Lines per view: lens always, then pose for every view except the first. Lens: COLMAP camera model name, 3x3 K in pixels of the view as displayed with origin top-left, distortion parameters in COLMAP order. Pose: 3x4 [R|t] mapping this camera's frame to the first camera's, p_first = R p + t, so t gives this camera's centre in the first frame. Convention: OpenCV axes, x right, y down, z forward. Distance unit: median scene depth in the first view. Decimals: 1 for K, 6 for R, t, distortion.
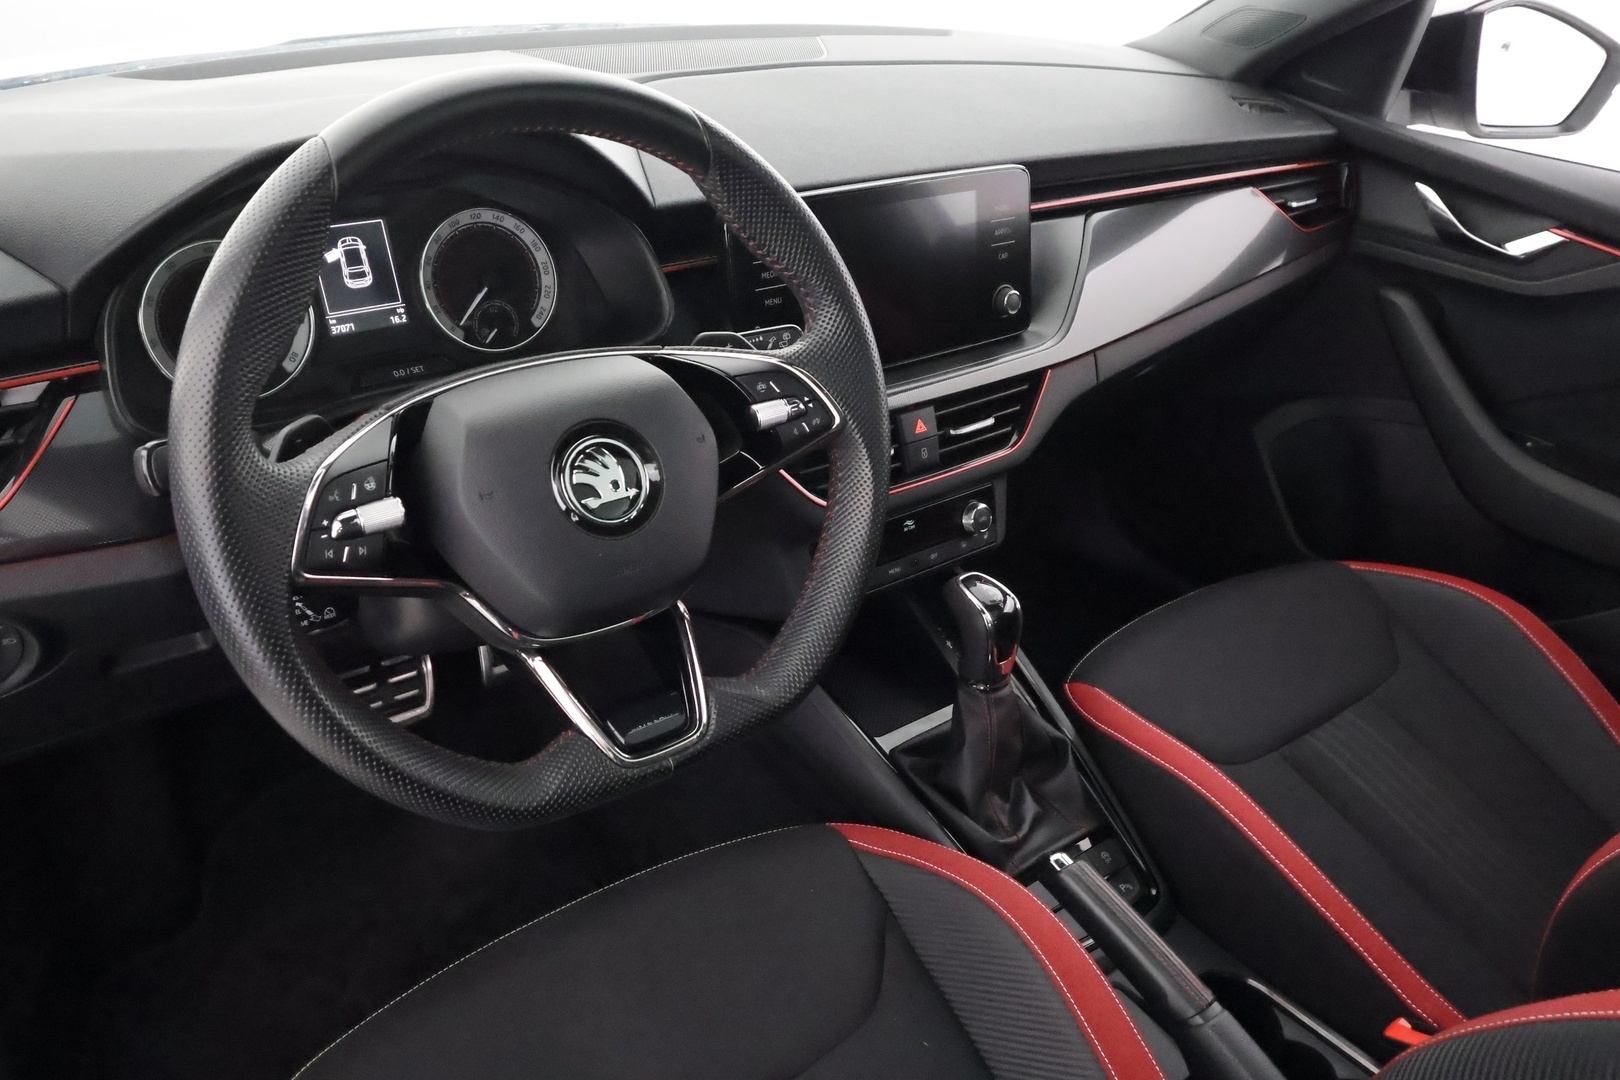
lens RADIAL K [[1283.7, 0, 810.0], [0, 1283.7, 540.0], [0, 0, 1]] dist [0.012509, 0.000270]
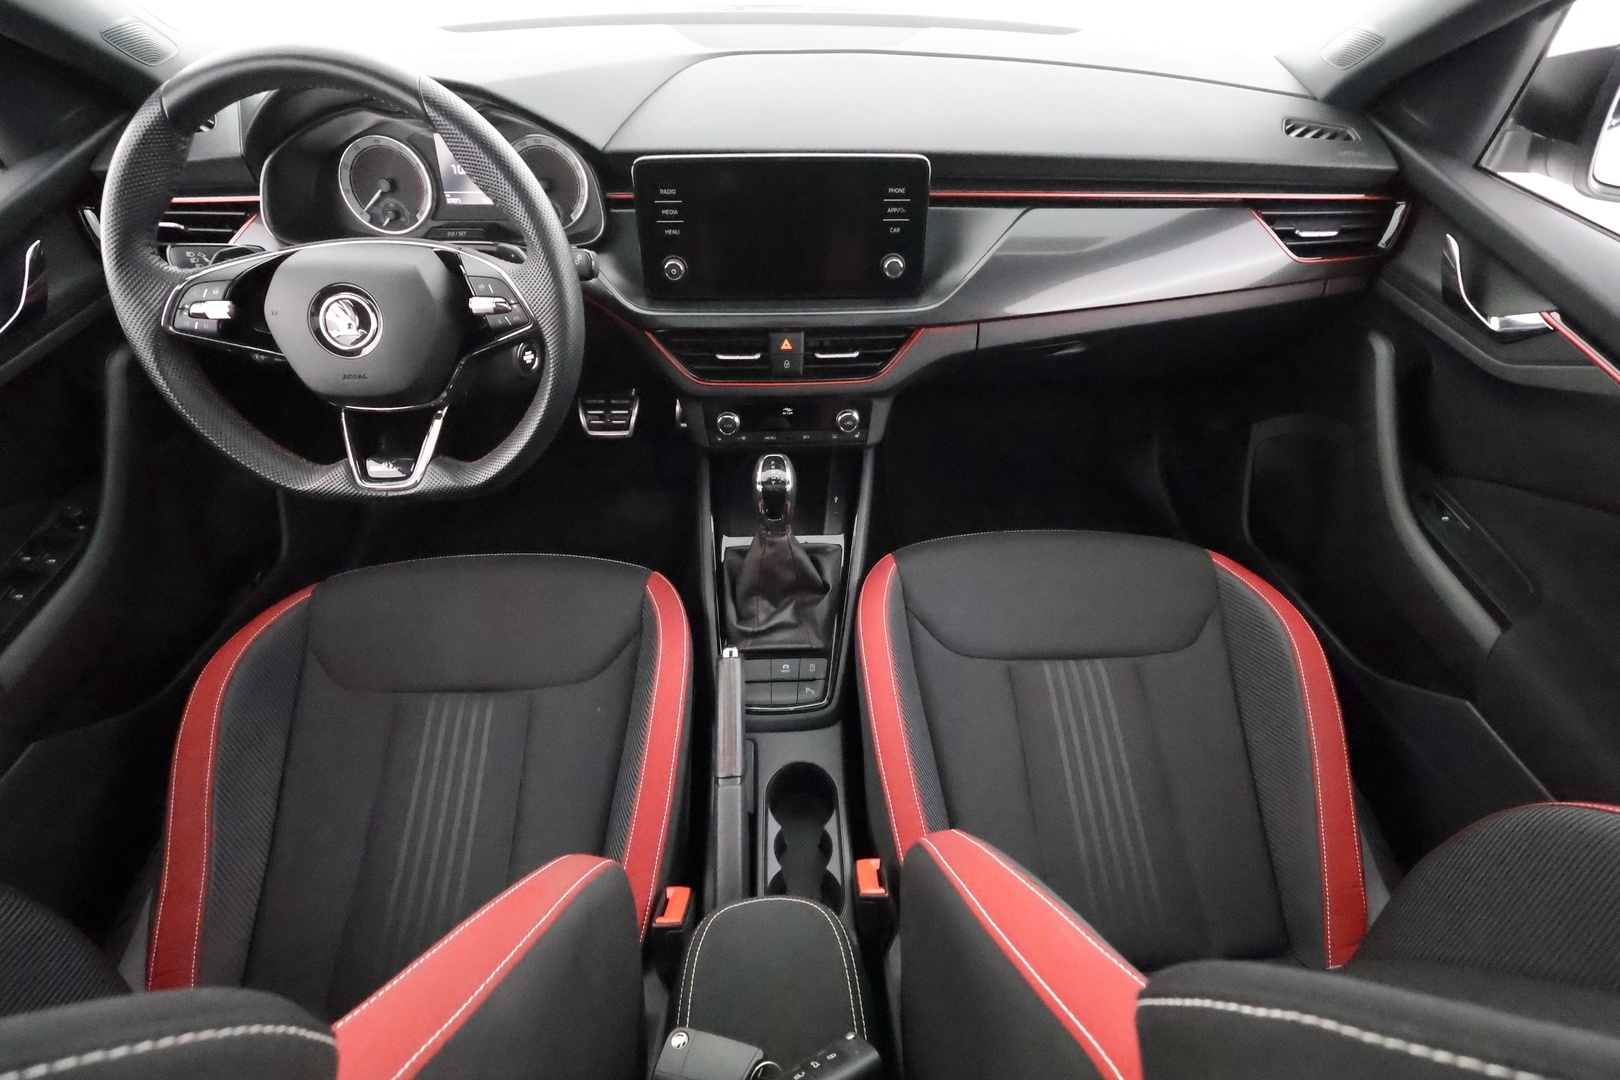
lens RADIAL K [[750.6, 0, 810.0], [0, 750.6, 540.0], [0, 0, 1]] dist [0.001333, 0.001949]
pose [[0.815109, 0.372418, -0.443736, 0.626589], [-0.252662, 0.917828, 0.306193, -0.170591], [0.521305, -0.137465, 0.842226, 0.325604]]
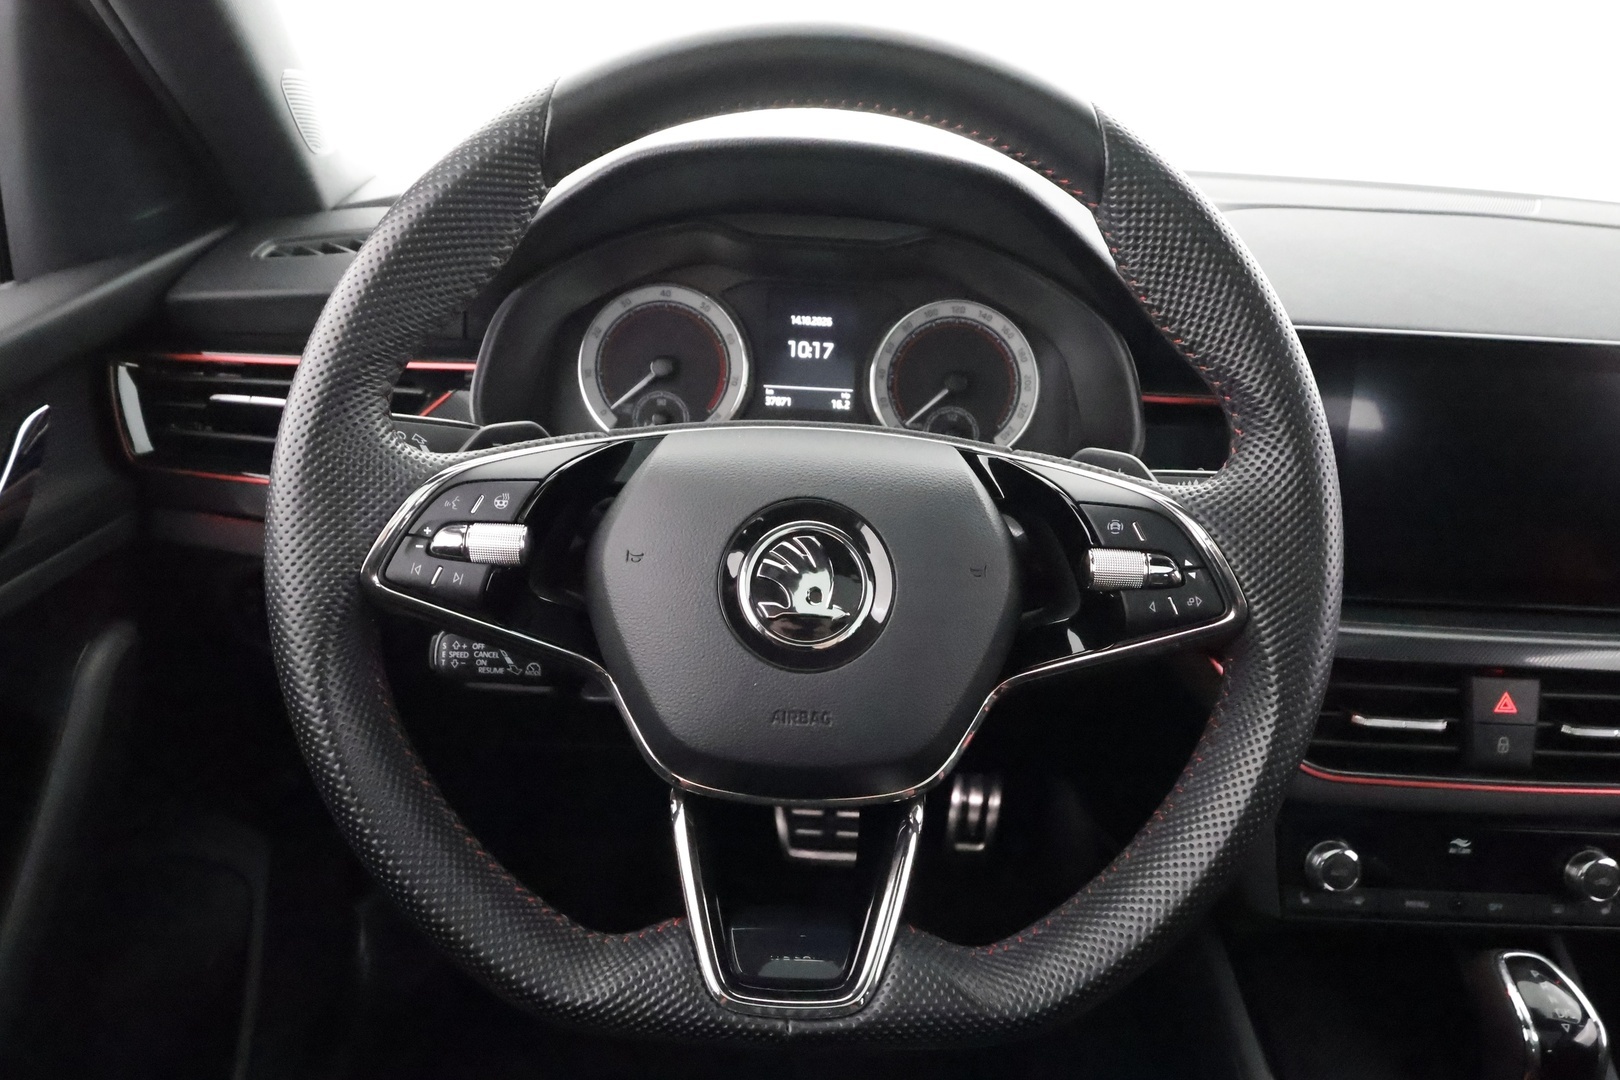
lens RADIAL K [[1165.3, 0, 810.0], [0, 1165.3, 540.0], [0, 0, 1]] dist [-0.000623, 0.005414]
pose [[0.795659, 0.213878, -0.566731, 0.138868], [-0.306393, 0.949182, -0.071948, -0.018239], [0.522543, 0.230888, 0.820756, 0.346683]]
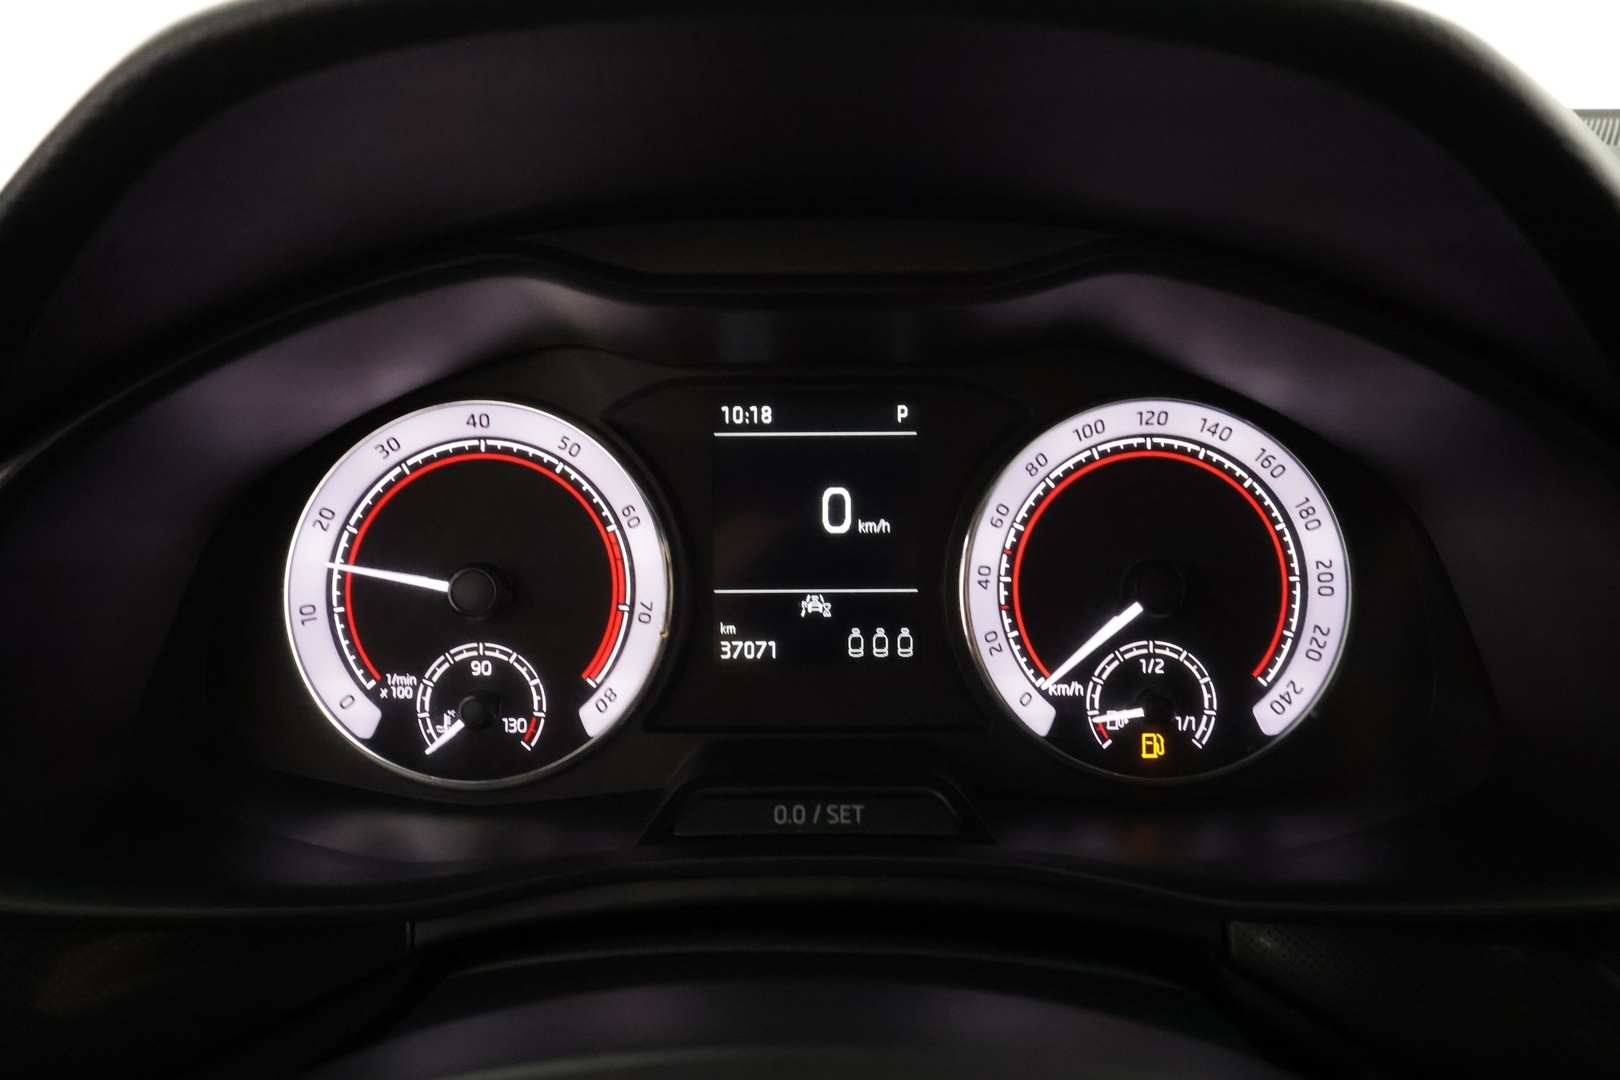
lens RADIAL K [[1283.7, 0, 810.0], [0, 1283.7, 540.0], [0, 0, 1]] dist [0.012509, 0.000270]
pose [[0.792669, 0.144721, -0.592226, -0.114428], [-0.256131, 0.960580, -0.108084, -0.154042], [0.553239, 0.237362, 0.798490, 0.665049]]
